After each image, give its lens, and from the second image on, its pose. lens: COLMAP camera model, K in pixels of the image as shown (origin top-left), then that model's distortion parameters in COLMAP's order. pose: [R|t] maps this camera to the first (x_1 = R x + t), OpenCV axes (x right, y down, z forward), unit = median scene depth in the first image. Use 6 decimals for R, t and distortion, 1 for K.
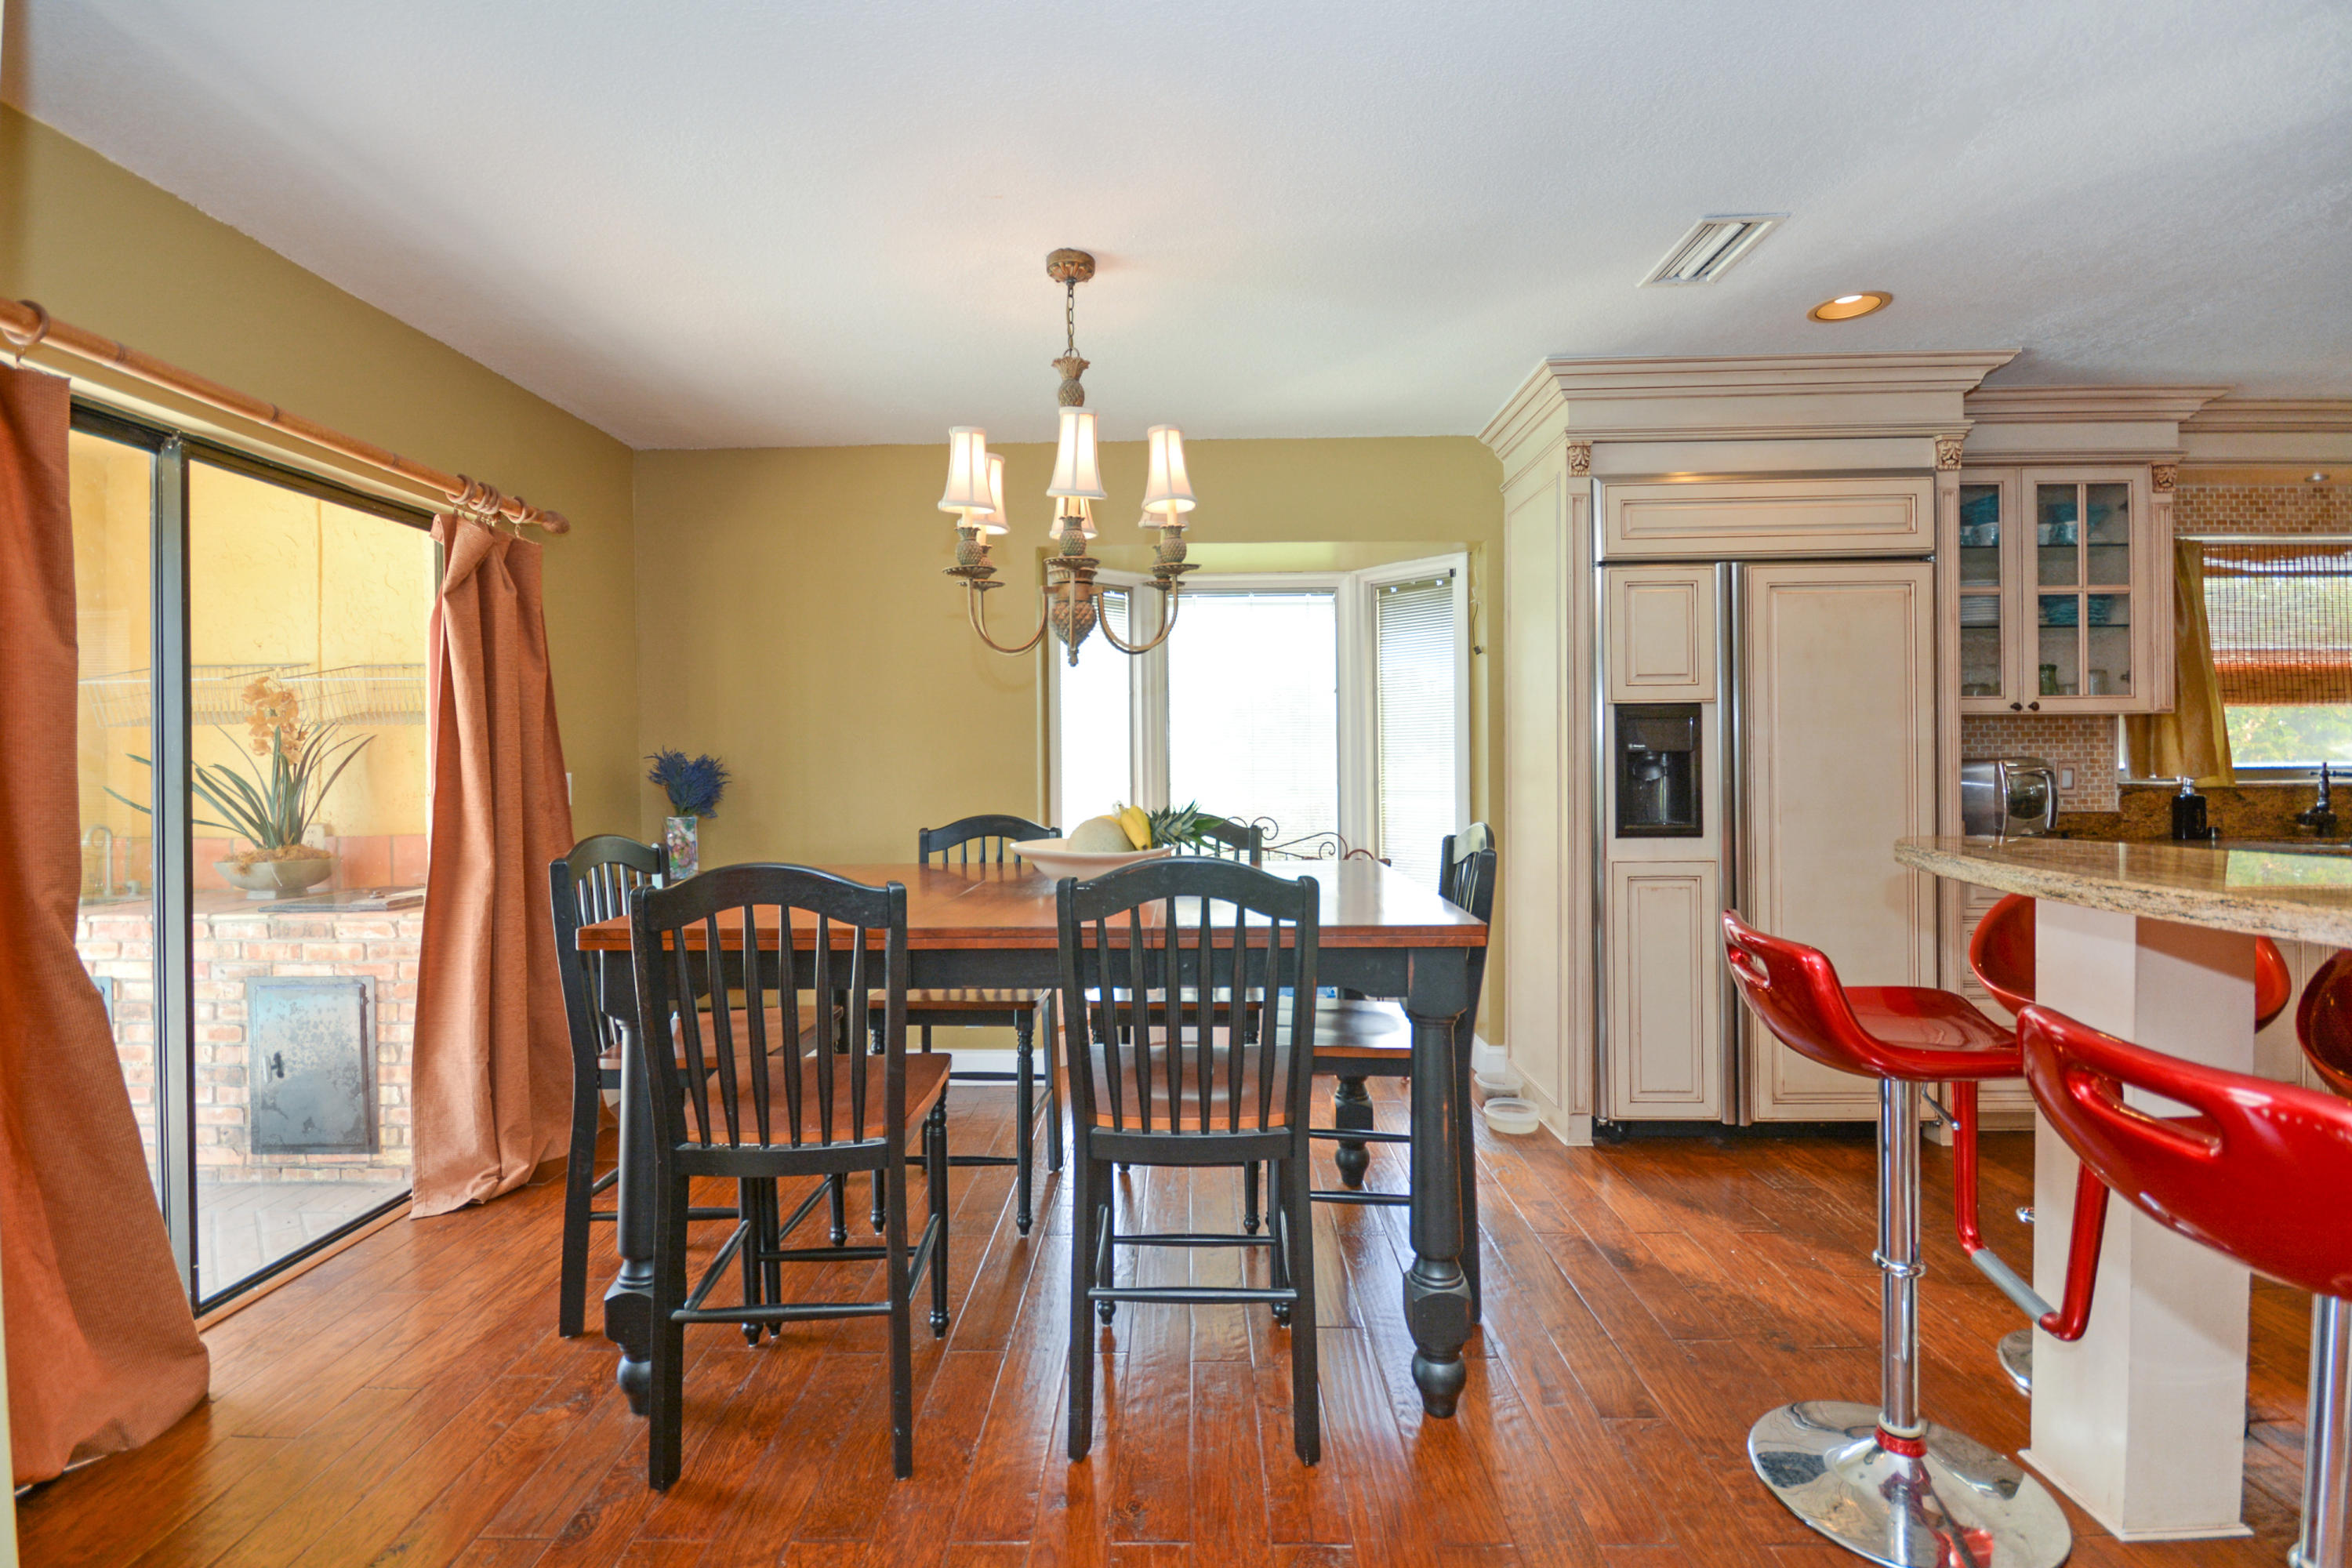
lens RADIAL K [[1054.7, 0, 1167.7], [0, 1054.7, 765.8], [0, 0, 1]] dist [-0.005448, -0.005109]
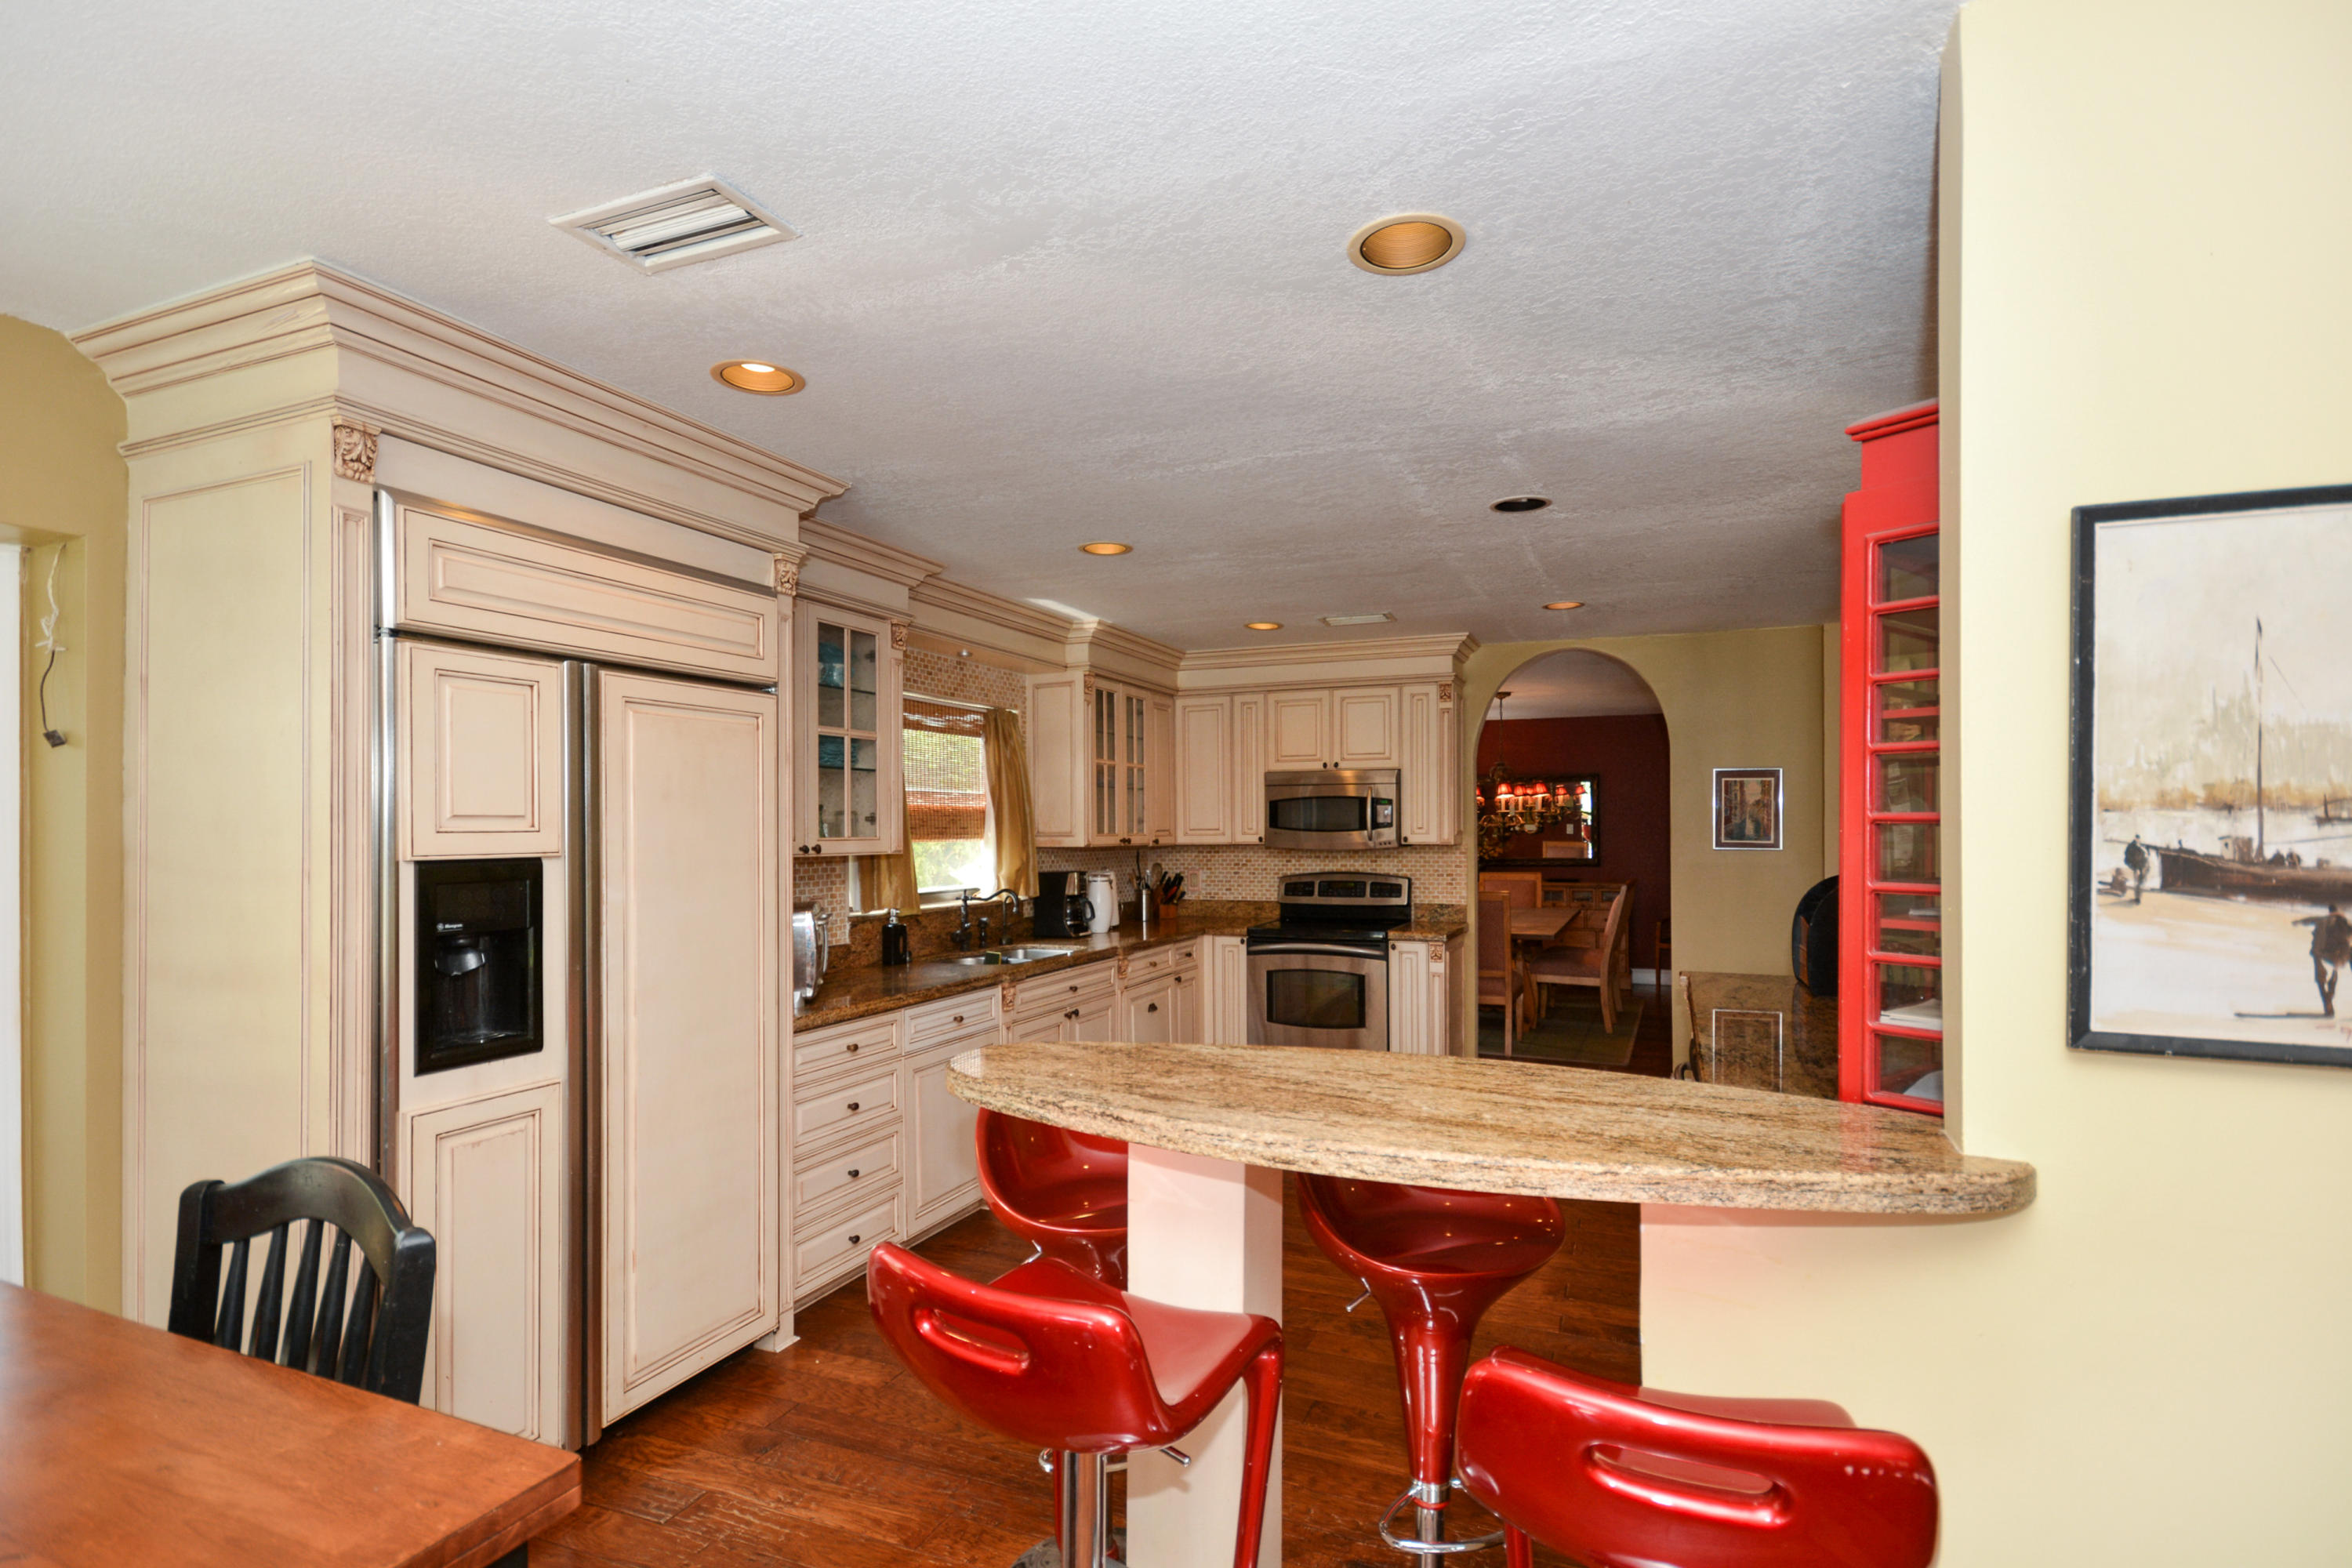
lens RADIAL K [[1141.8, 0, 1165.1], [0, 1141.8, 821.1], [0, 0, 1]] dist [0.010560, 0.001218]
pose [[0.372975, 0.014330, 0.927731, -0.038594], [0.005004, 0.999835, -0.017456, -0.063232], [-0.927828, 0.011153, 0.372841, 0.310440]]
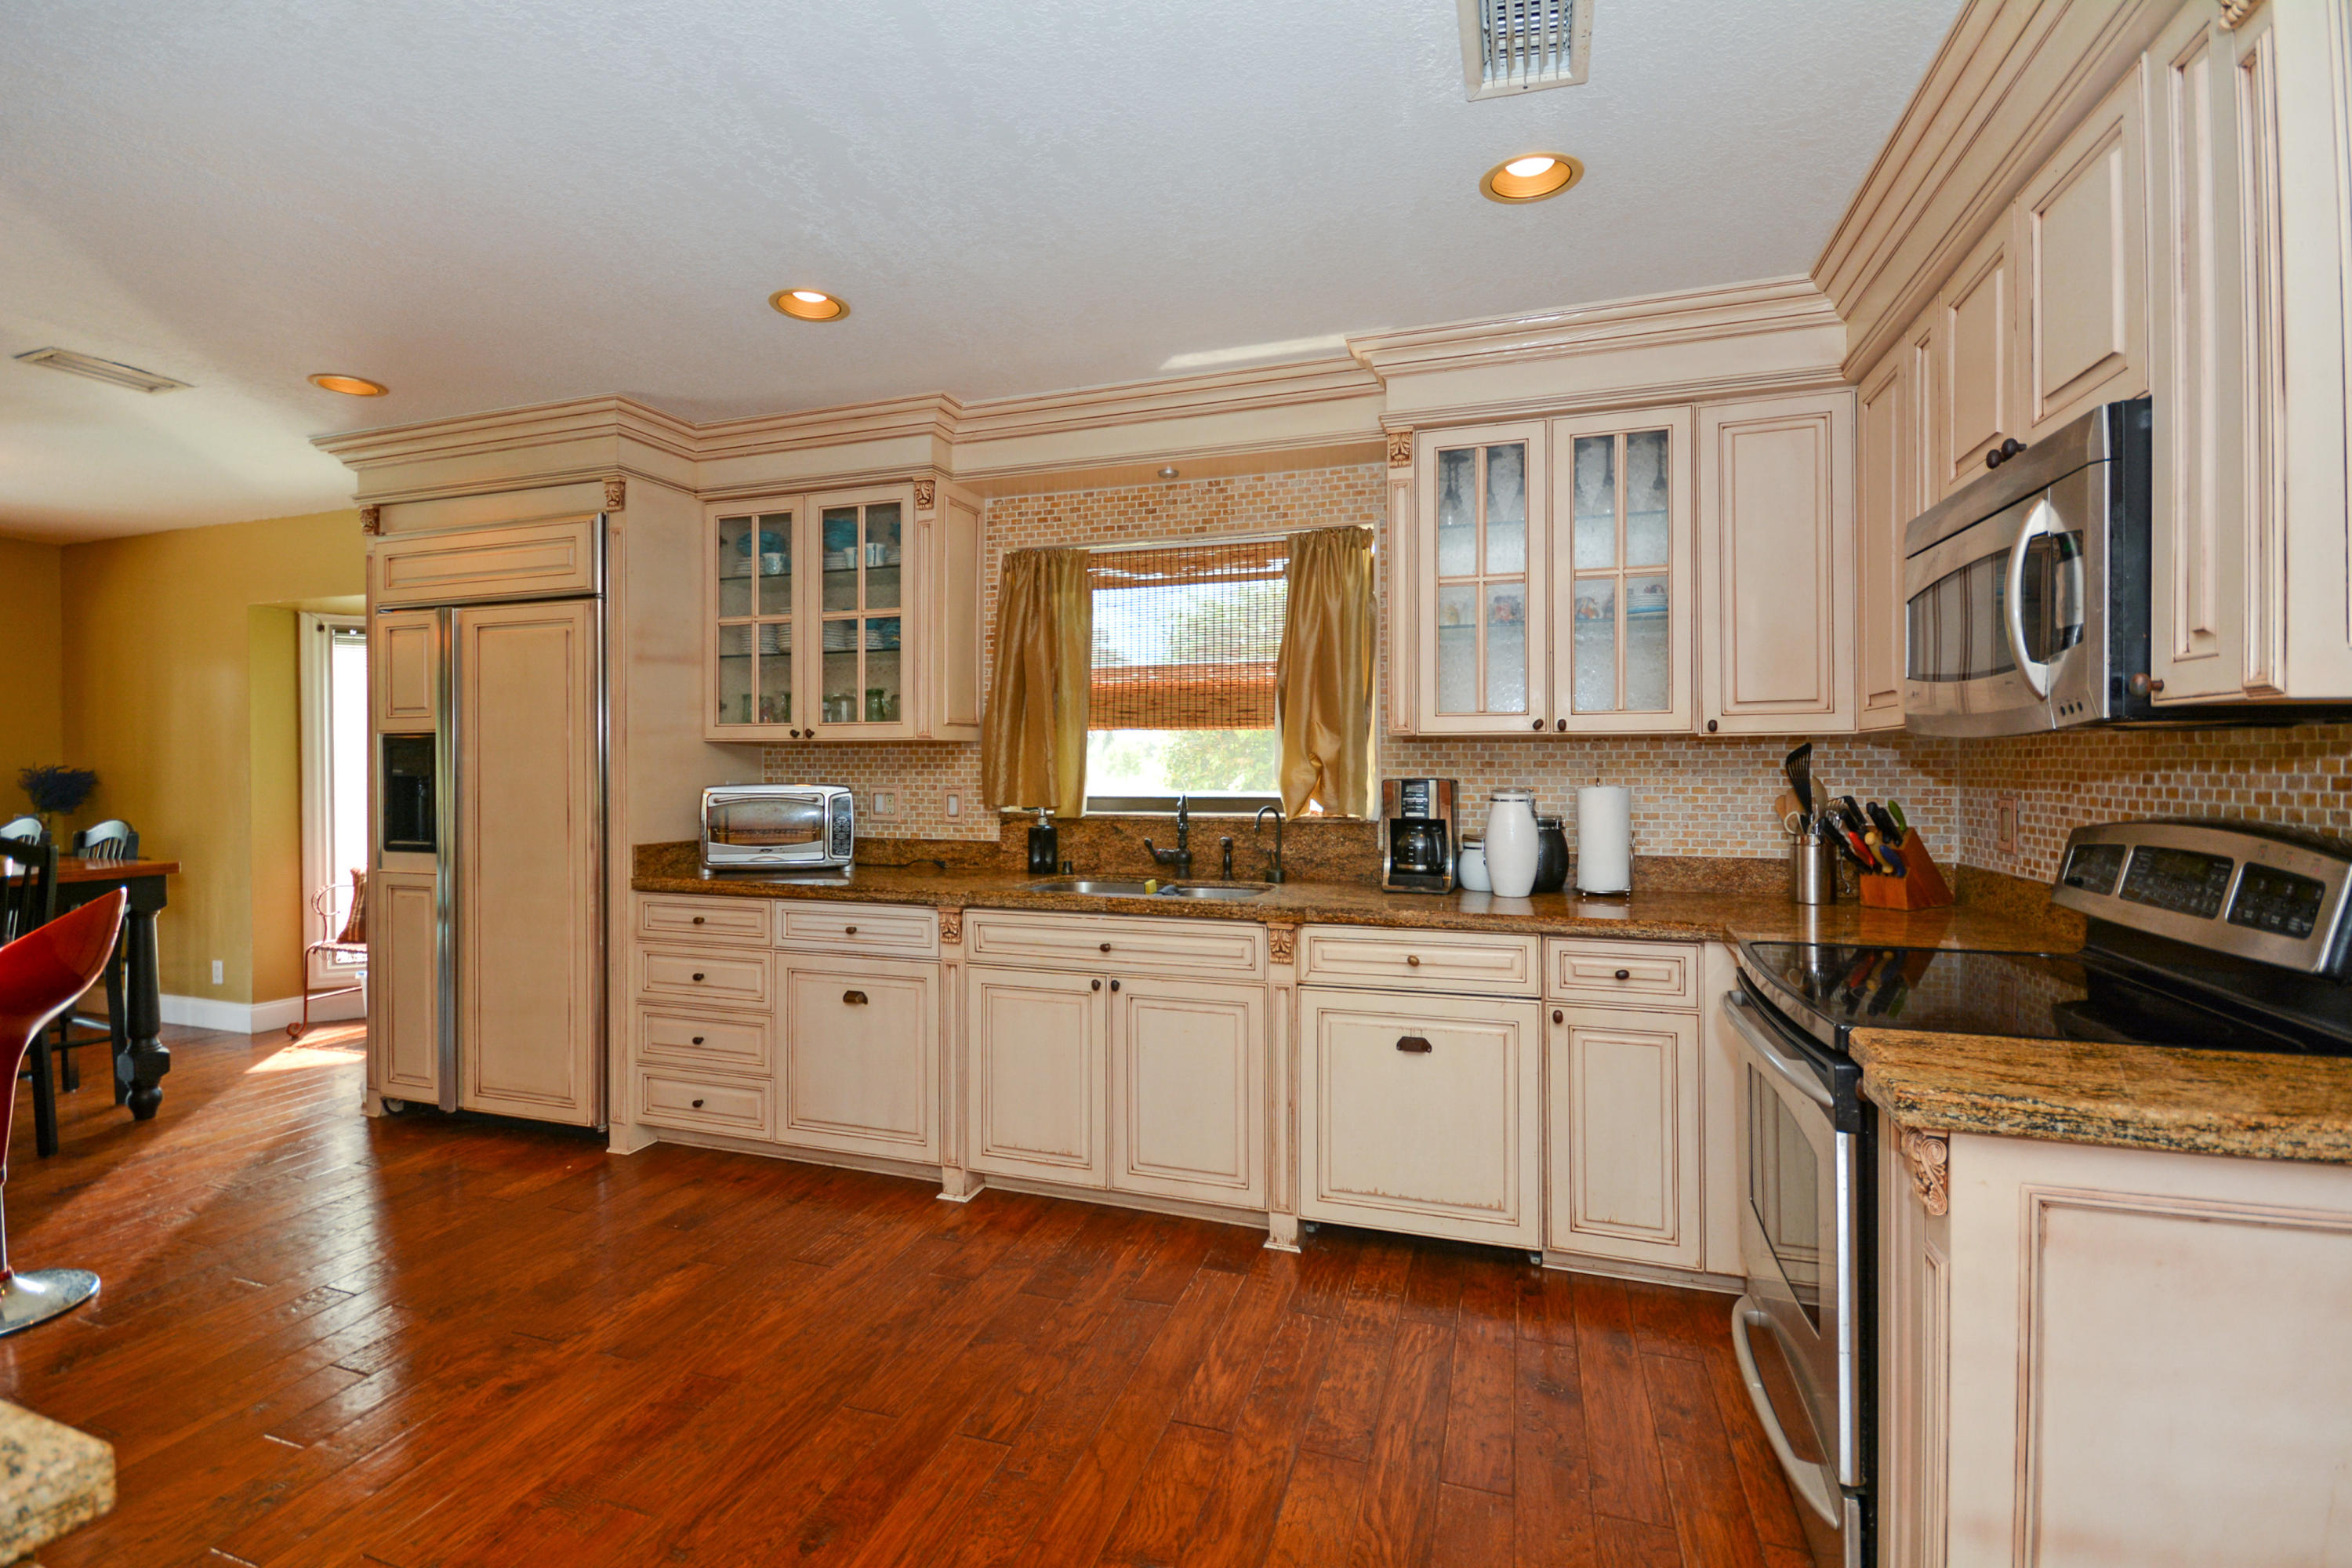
lens RADIAL K [[1054.7, 0, 1178.2], [0, 1054.7, 763.4], [0, 0, 1]] dist [-0.005448, -0.005109]
pose [[0.954071, 0.008554, -0.299459, 1.492480], [-0.009411, 0.999955, -0.001419, -0.030589], [0.299433, 0.004172, 0.954108, 0.153221]]
